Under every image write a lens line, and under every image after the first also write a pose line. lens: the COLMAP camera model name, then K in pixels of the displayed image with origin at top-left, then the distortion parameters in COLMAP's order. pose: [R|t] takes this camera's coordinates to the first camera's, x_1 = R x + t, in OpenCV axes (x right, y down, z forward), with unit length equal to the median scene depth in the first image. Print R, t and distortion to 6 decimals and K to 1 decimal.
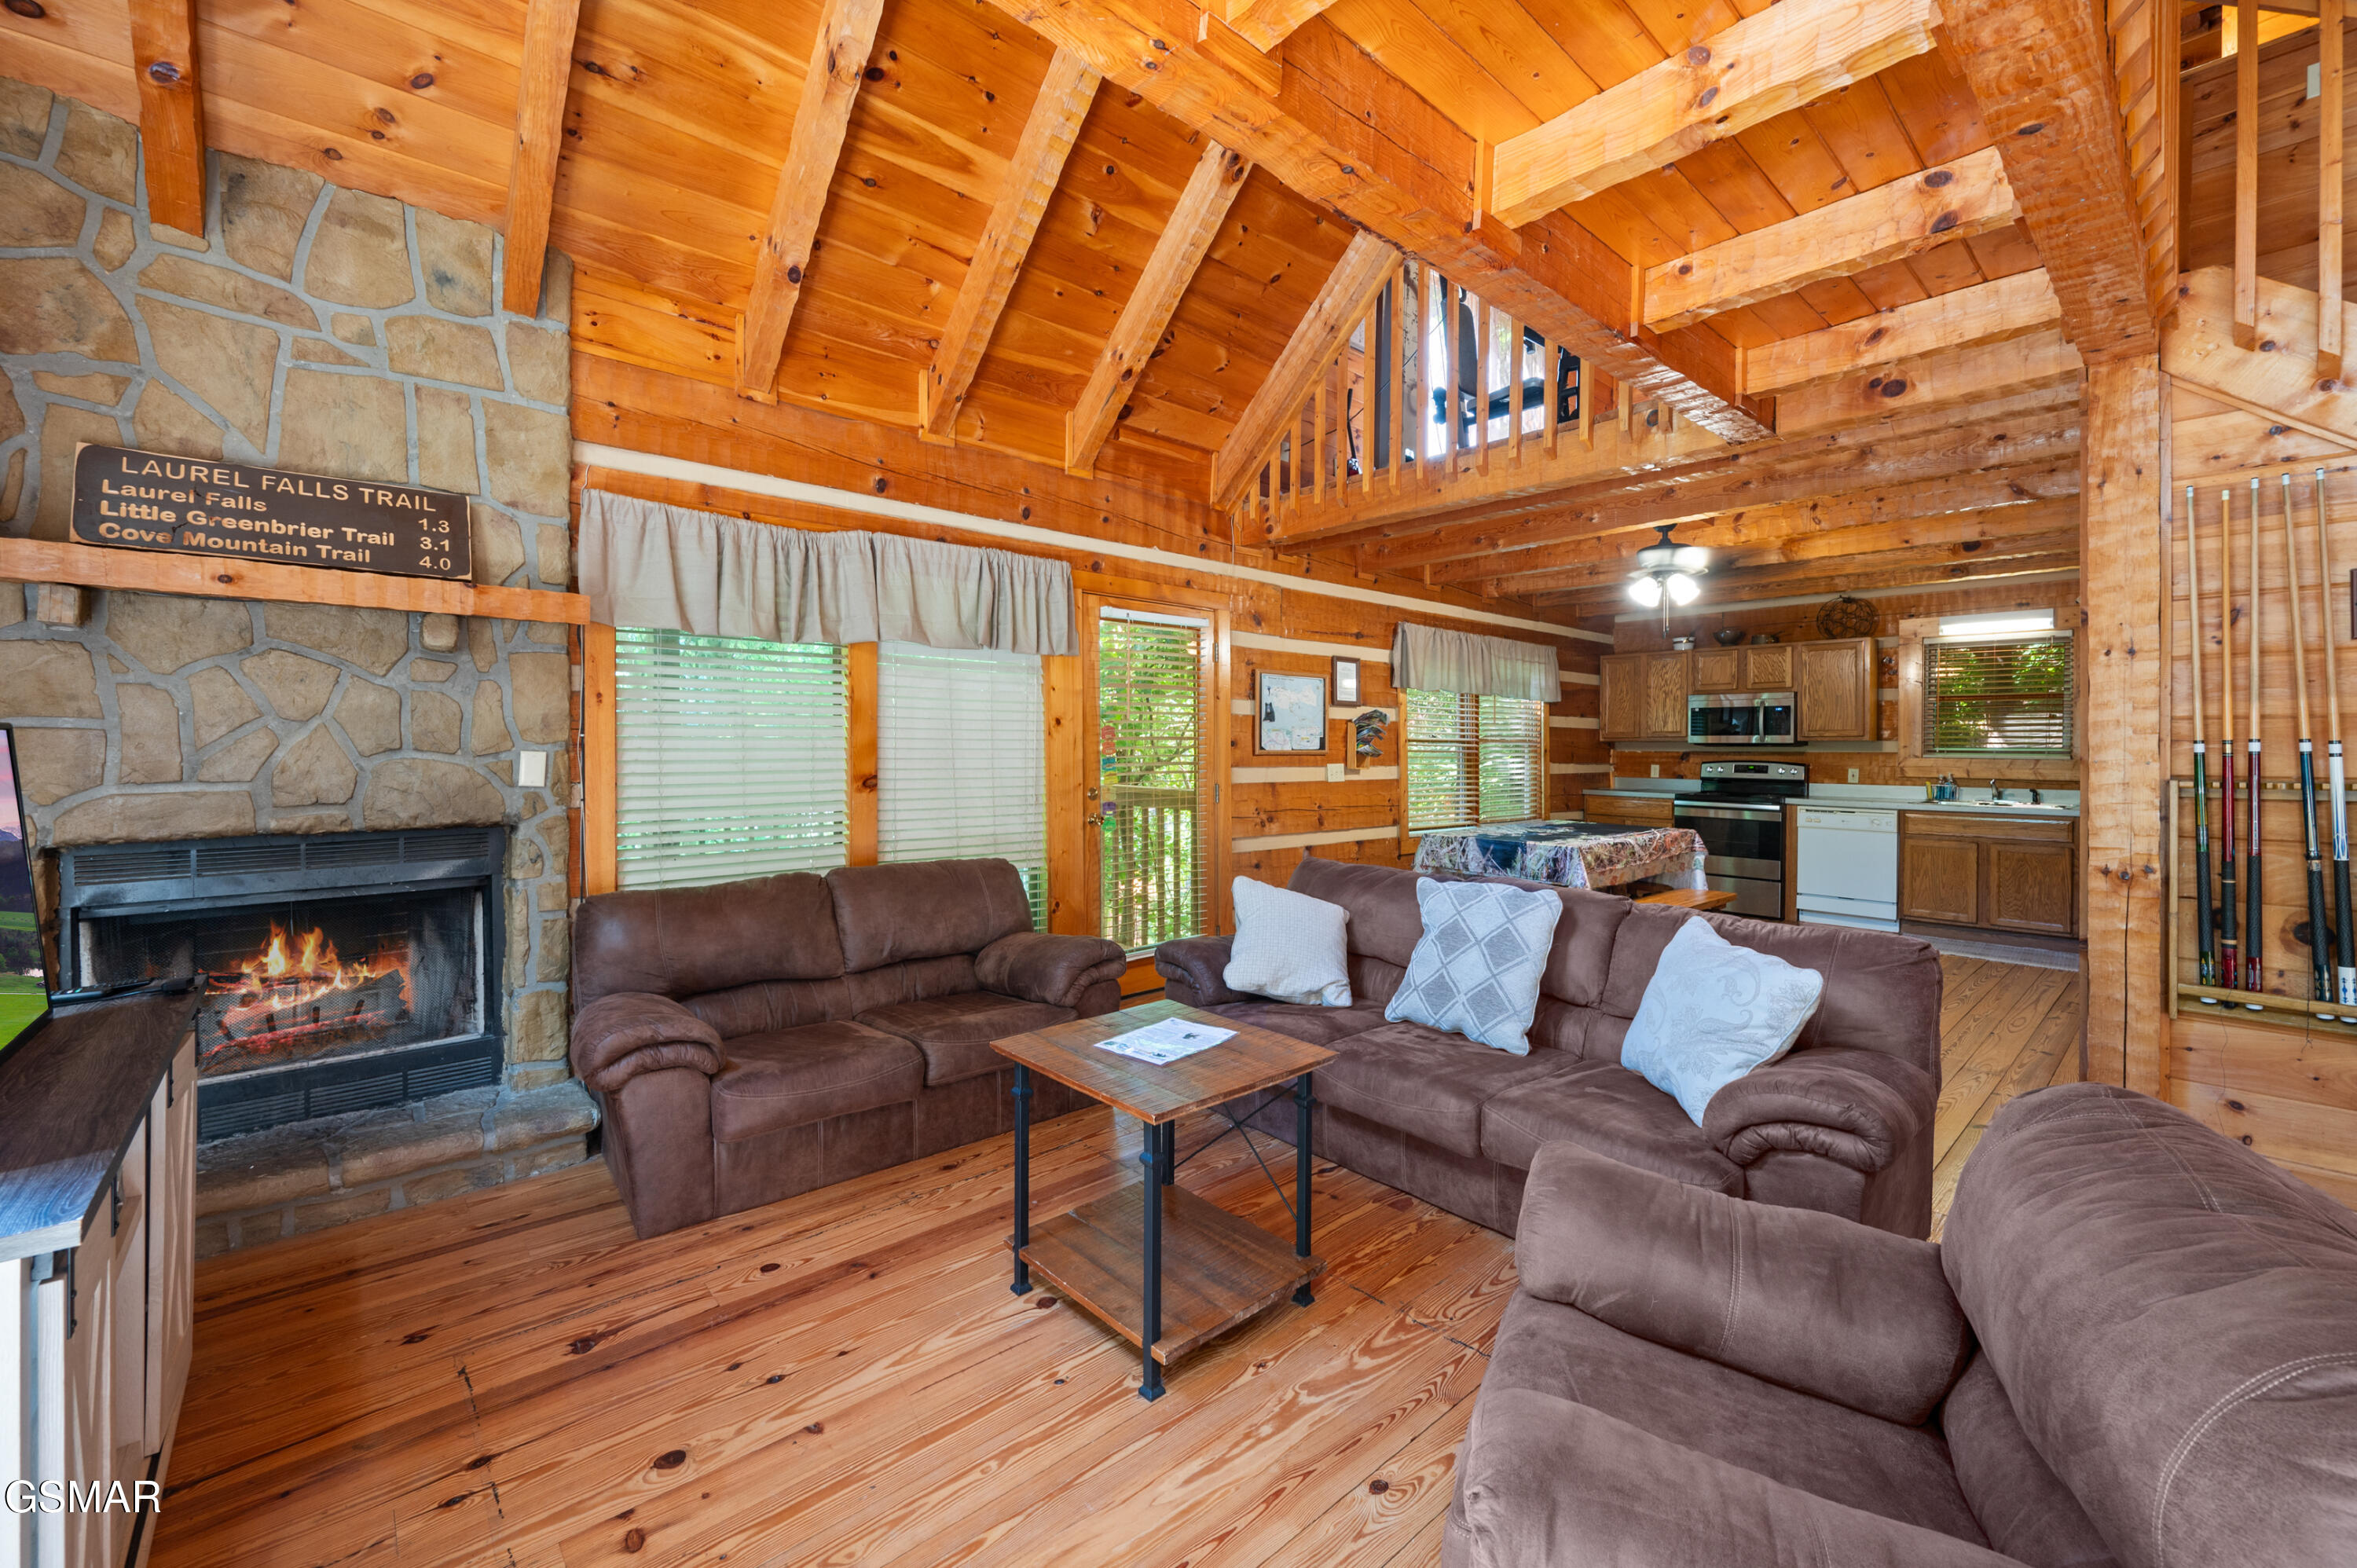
lens RADIAL K [[946.0, 0, 1181.7], [0, 946.0, 752.3], [0, 0, 1]] dist [0.000163, -0.000672]
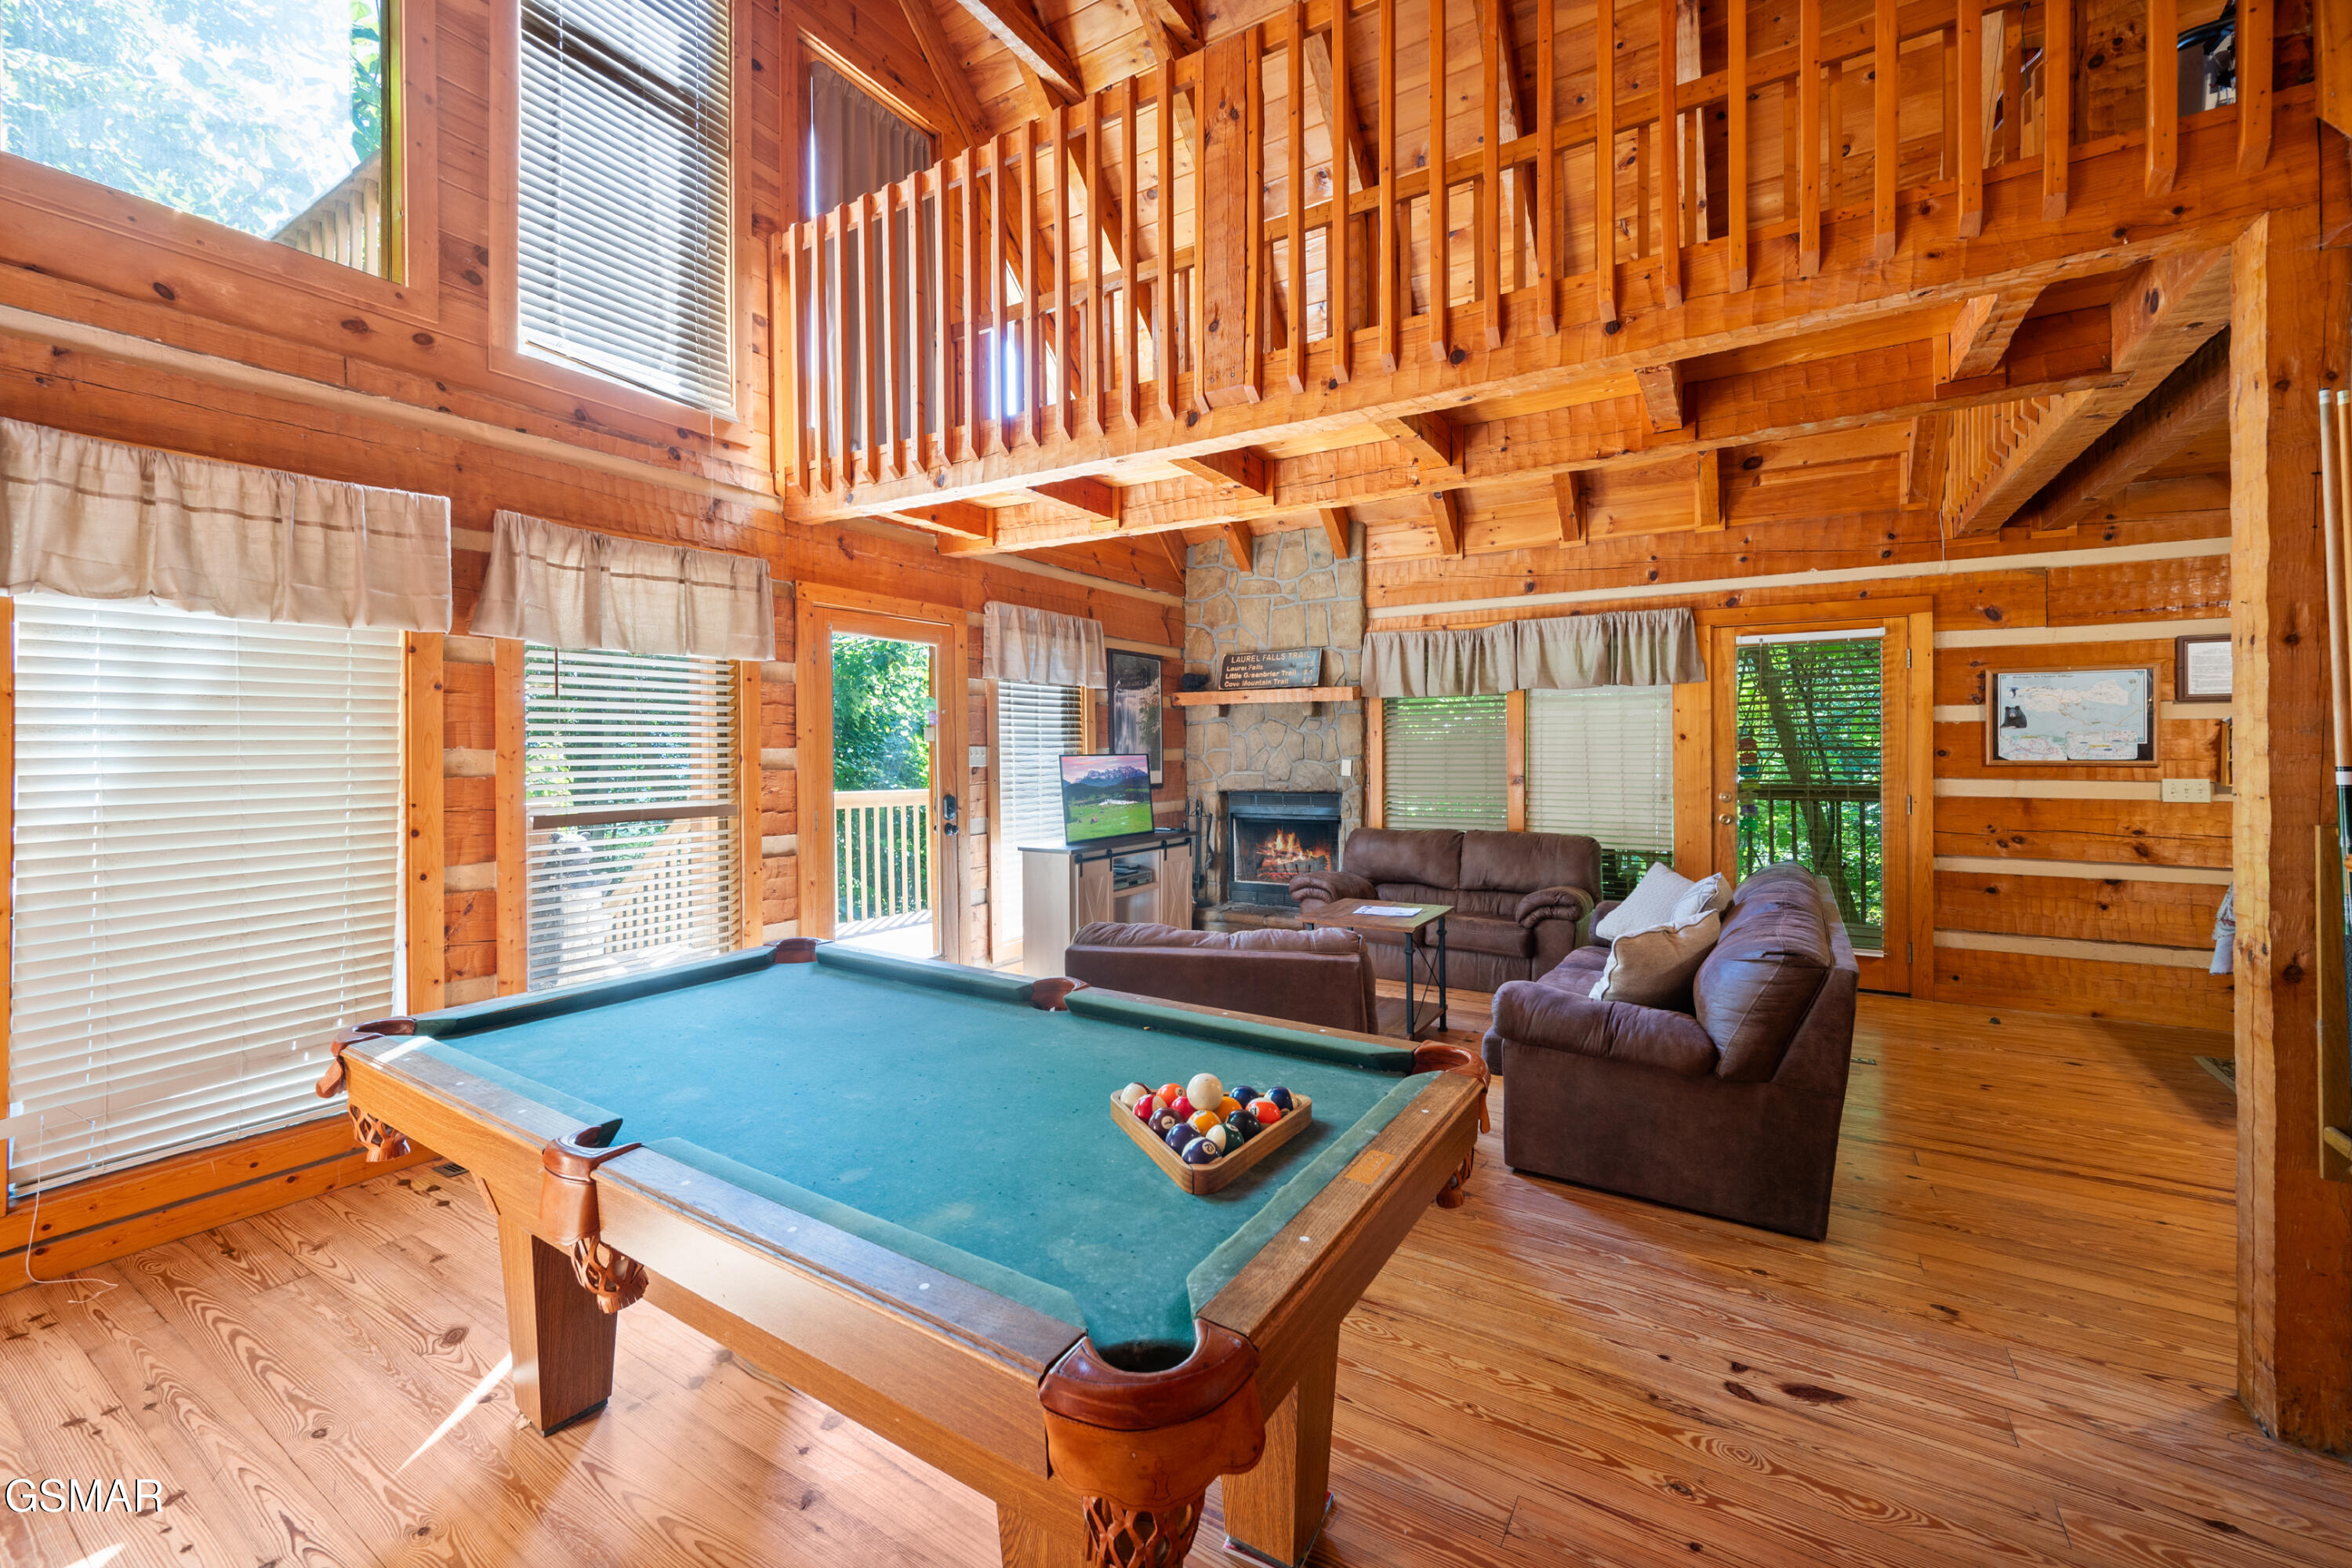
lens RADIAL K [[952.0, 0, 1177.9], [0, 952.0, 749.1], [0, 0, 1]] dist [-0.000050, -0.000209]
pose [[0.279046, -0.002487, -0.960274, 1.154400], [0.001556, 0.999997, -0.002137, -0.018873], [0.960276, -0.000898, 0.279049, 0.020141]]
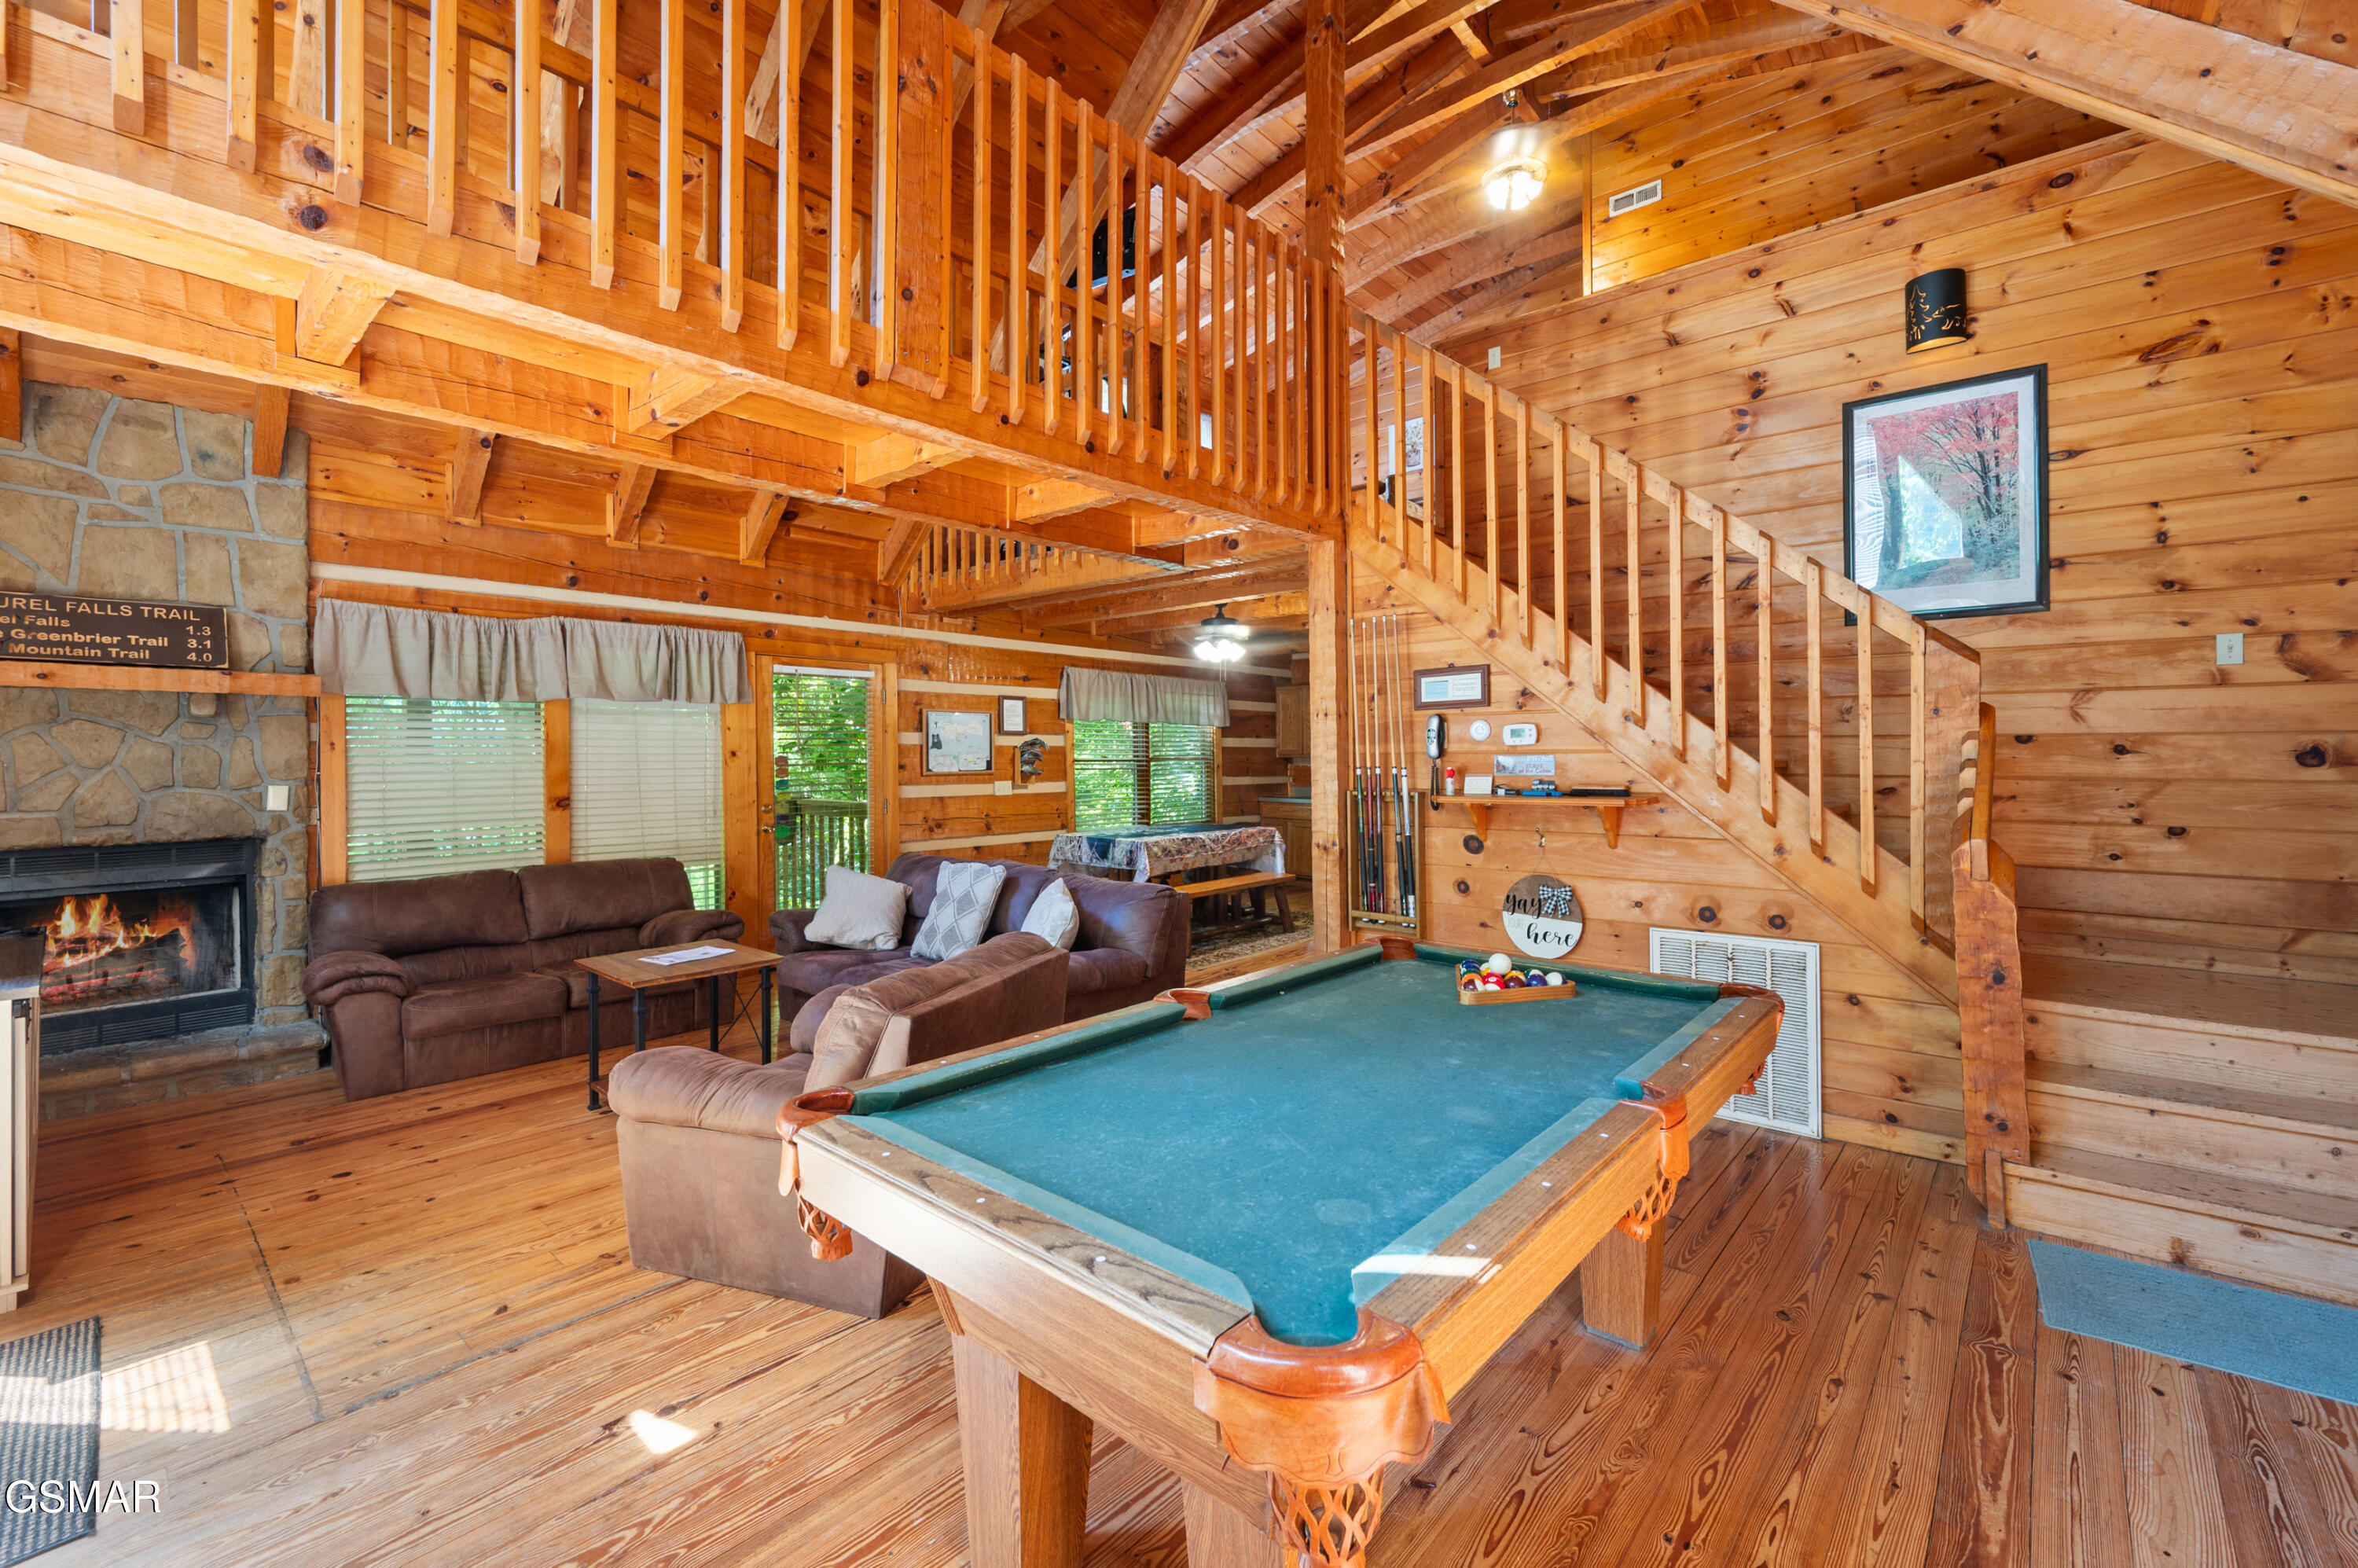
lens RADIAL K [[968.0, 0, 1193.3], [0, 968.0, 754.1], [0, 0, 1]] dist [-0.001884, 0.000655]
pose [[0.991847, -0.009509, 0.127081, 0.432683], [0.010387, 0.999927, -0.006250, -0.022087], [-0.127012, 0.007519, 0.991873, -0.538422]]
